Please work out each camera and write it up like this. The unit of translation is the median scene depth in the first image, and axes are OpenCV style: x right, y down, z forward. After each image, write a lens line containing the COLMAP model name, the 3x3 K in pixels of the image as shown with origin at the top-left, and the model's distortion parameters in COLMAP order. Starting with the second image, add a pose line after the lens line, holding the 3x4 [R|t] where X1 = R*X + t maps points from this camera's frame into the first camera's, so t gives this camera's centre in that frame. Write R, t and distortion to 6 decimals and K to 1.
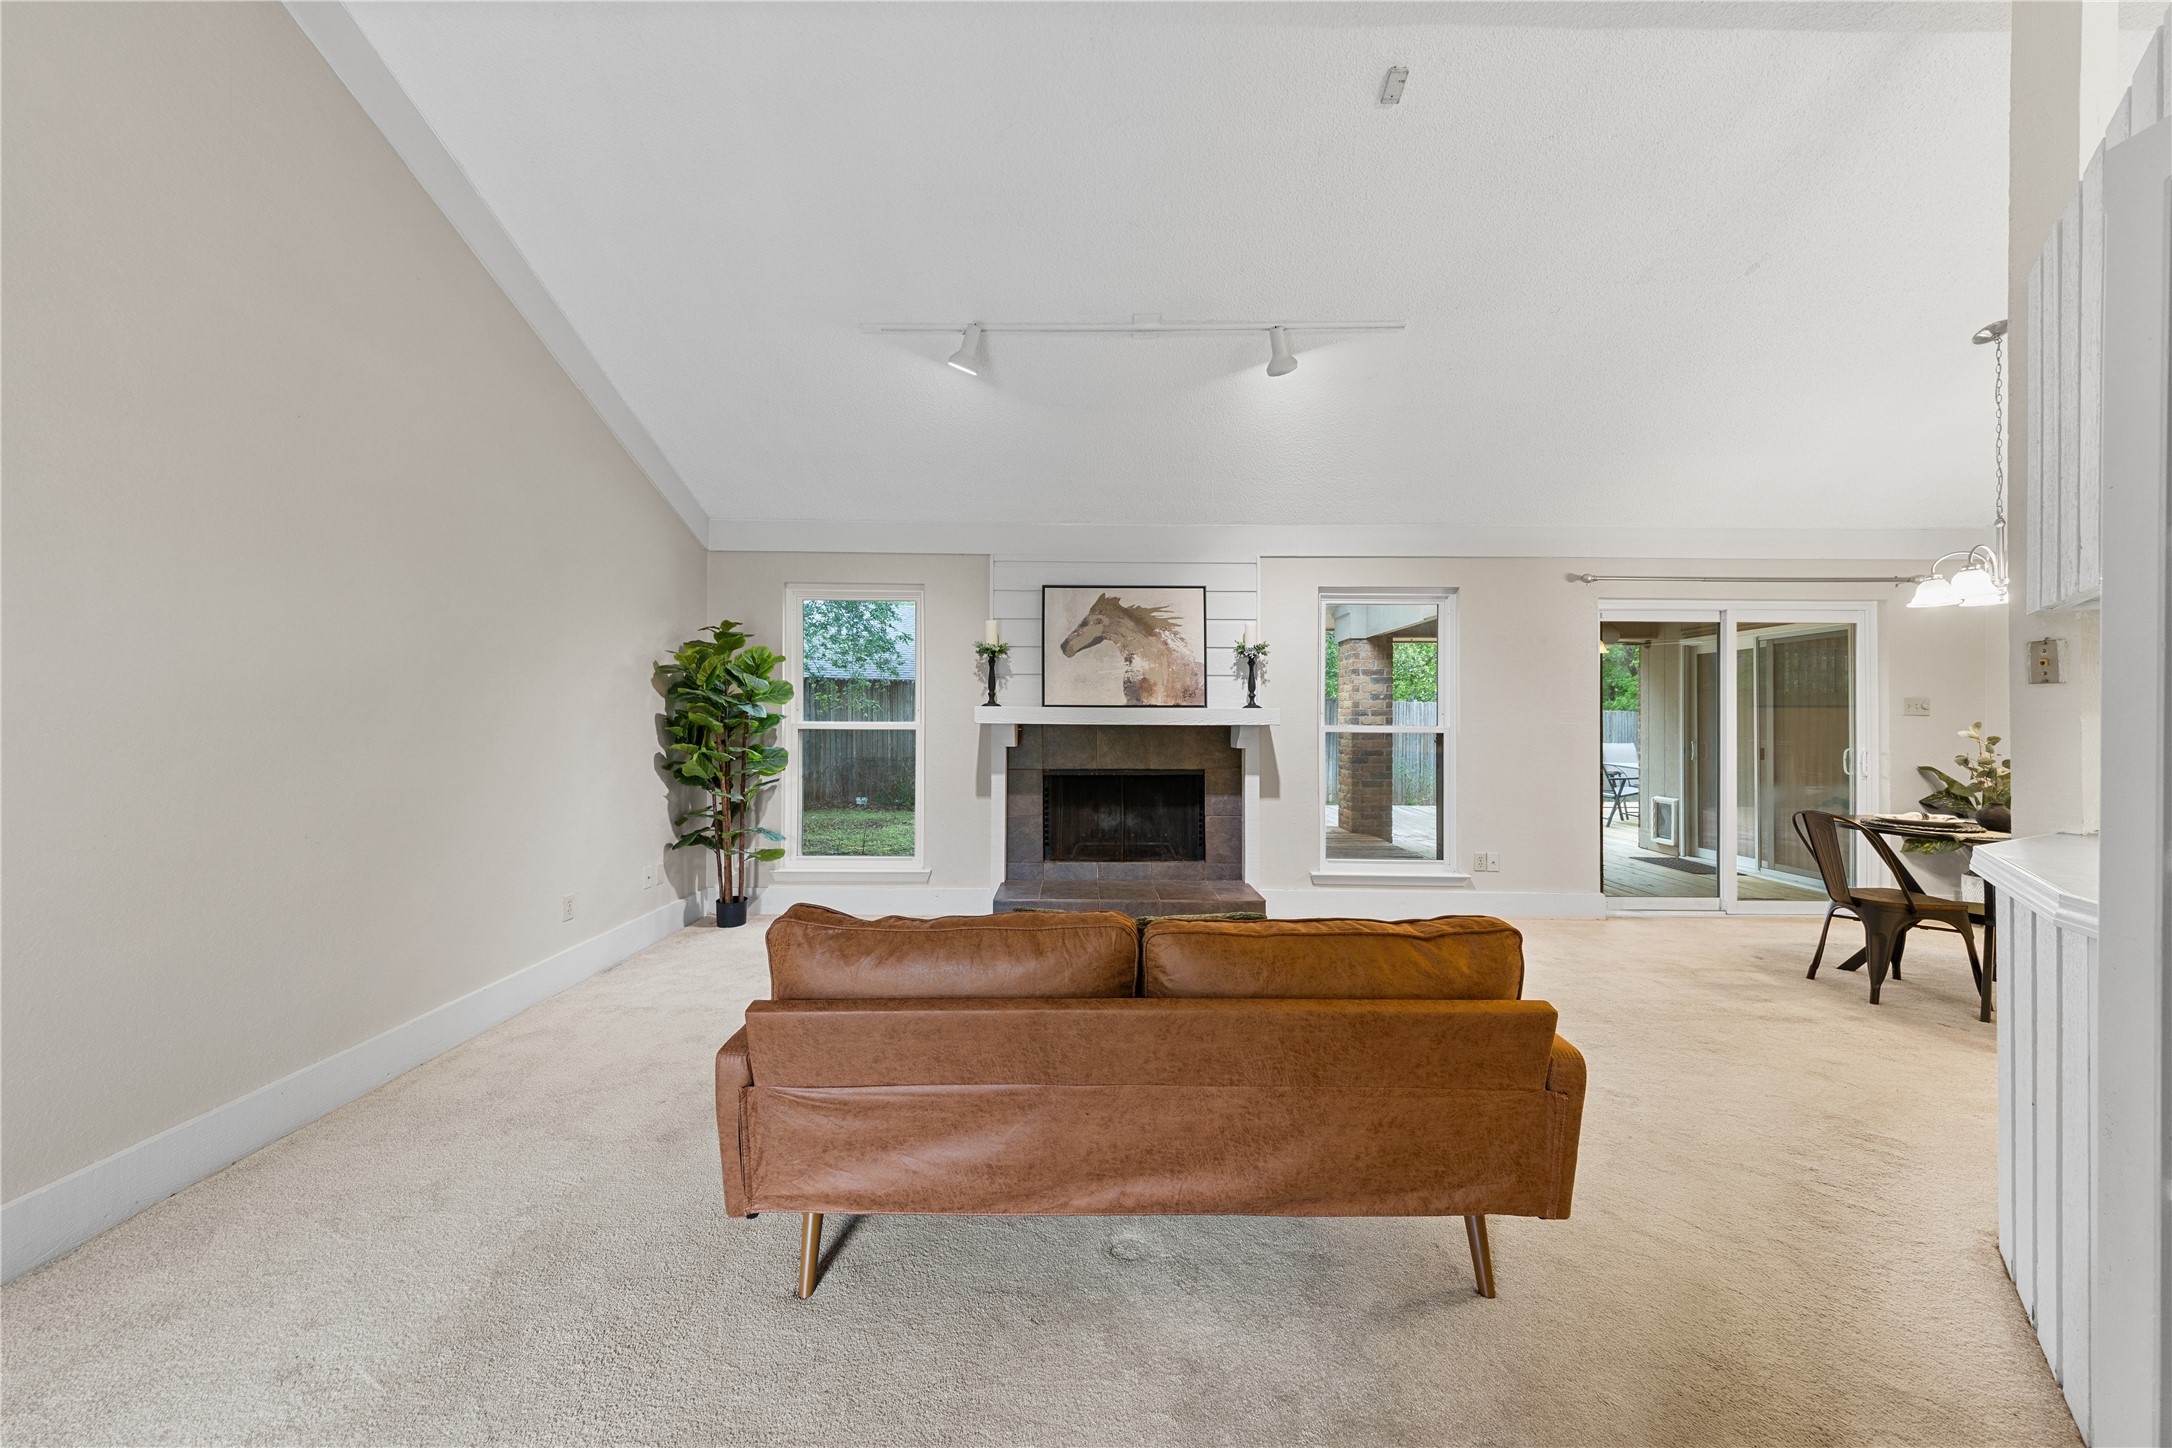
lens RADIAL K [[765.3, 0, 1079.9], [0, 765.3, 703.2], [0, 0, 1]] dist [-0.002942, -0.000133]
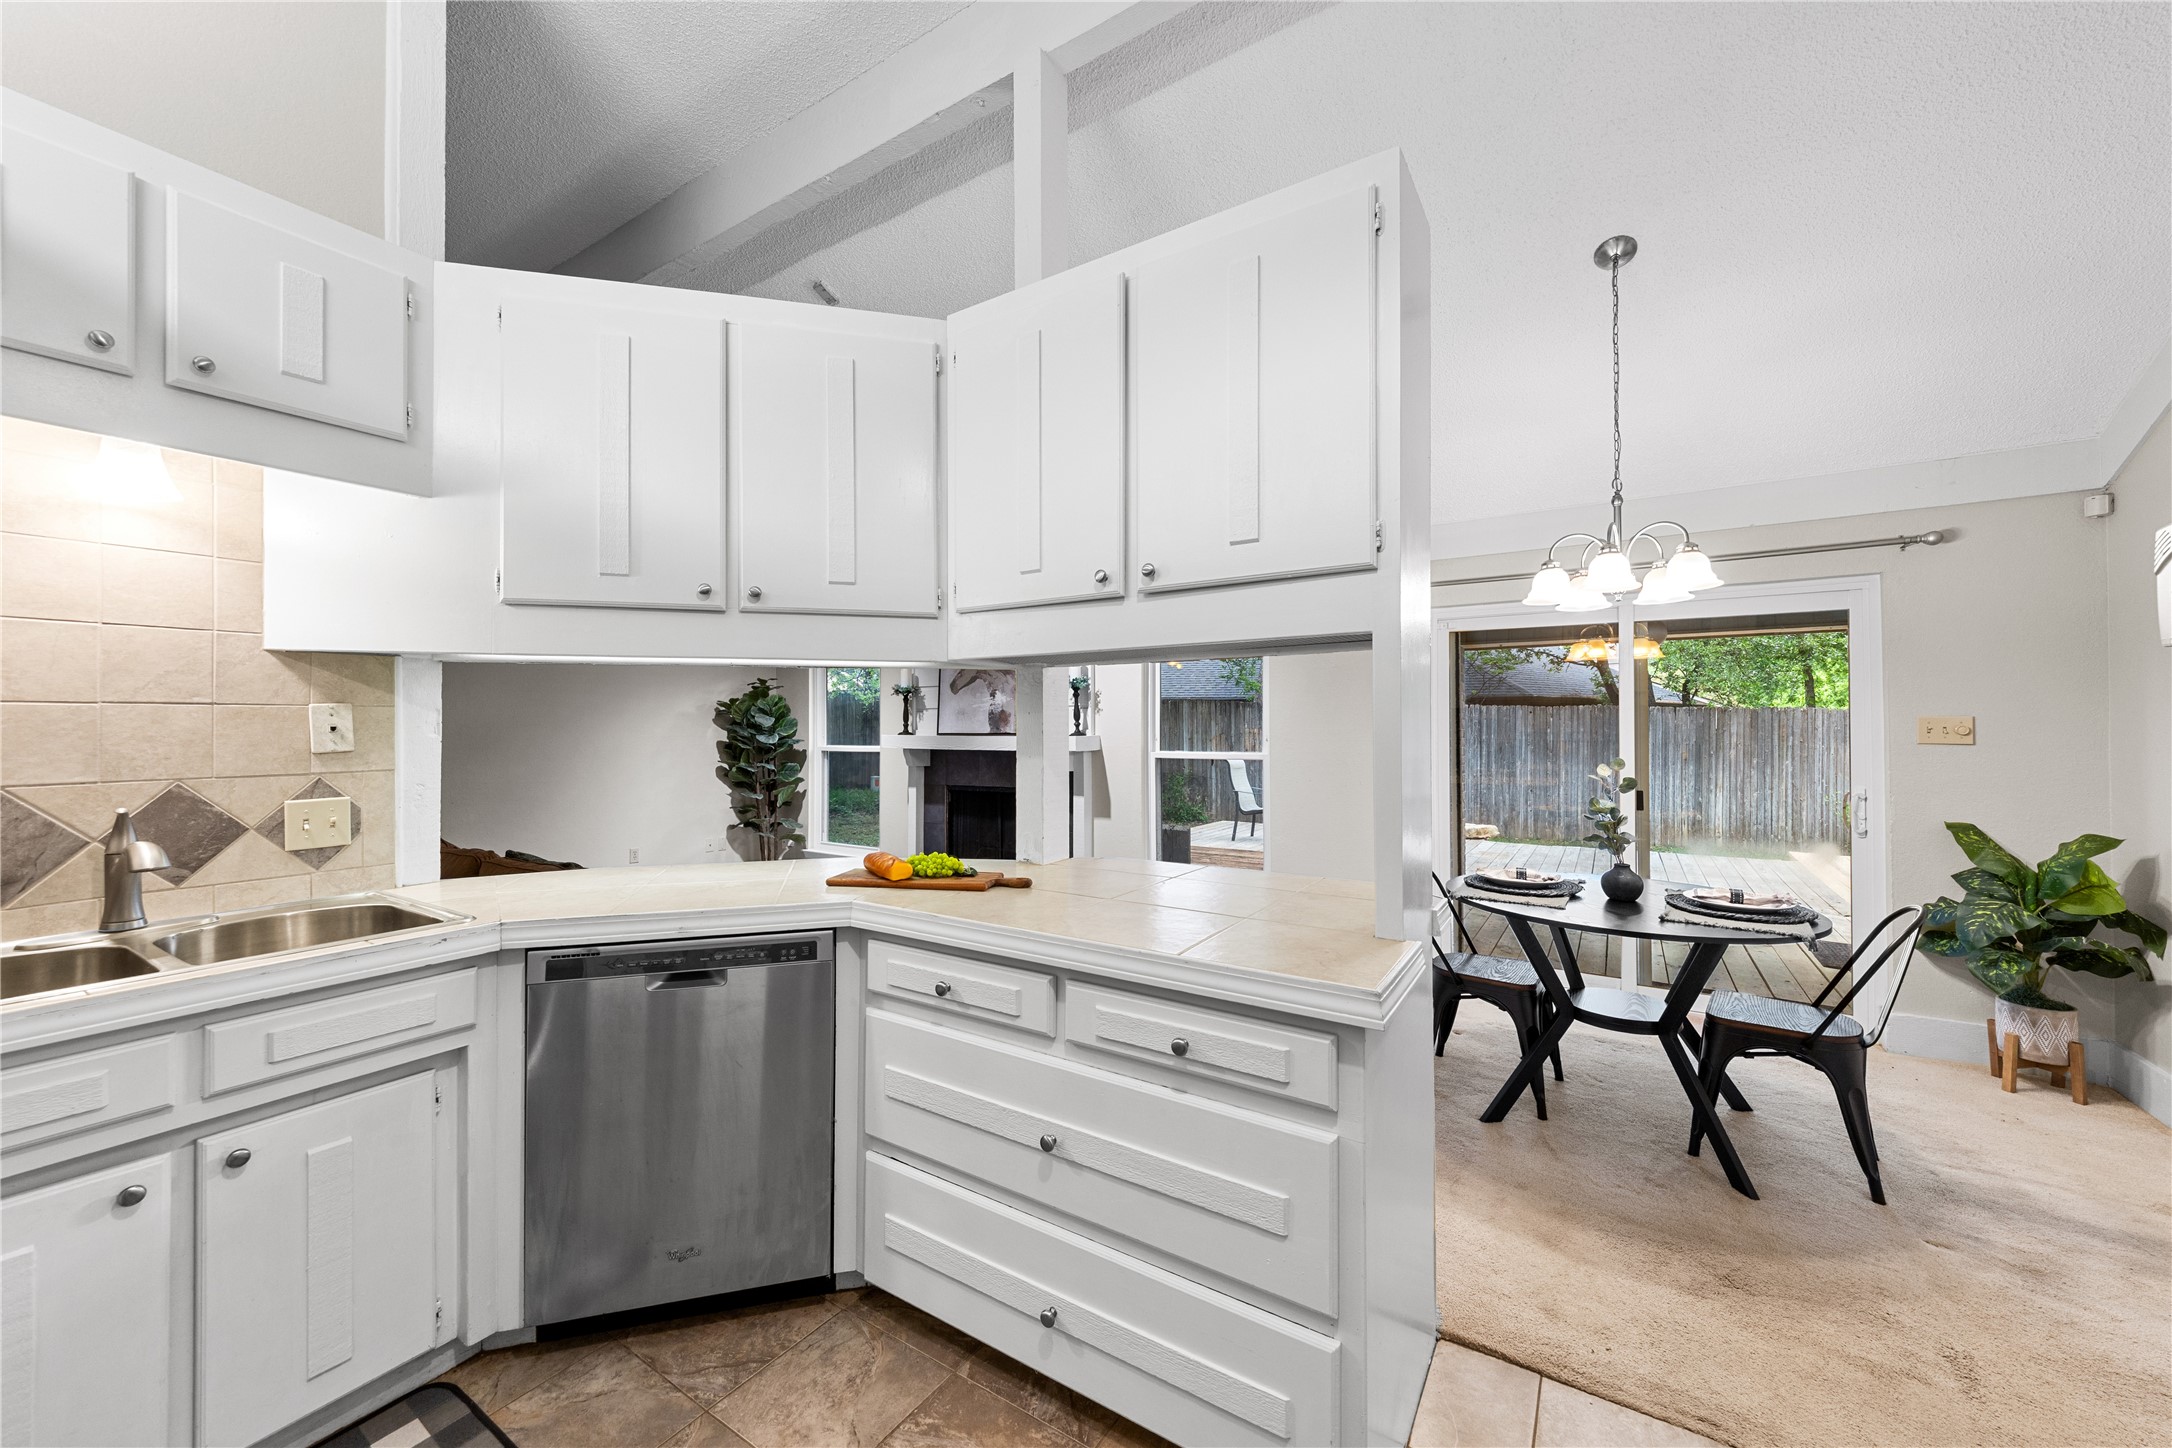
lens RADIAL K [[805.5, 0, 1088.9], [0, 805.5, 728.3], [0, 0, 1]] dist [0.002529, 0.000039]
pose [[0.842455, -0.006137, -0.538731, 0.860509], [0.002974, 0.999973, -0.006741, 0.004037], [0.538758, 0.004077, 0.842451, 0.024271]]
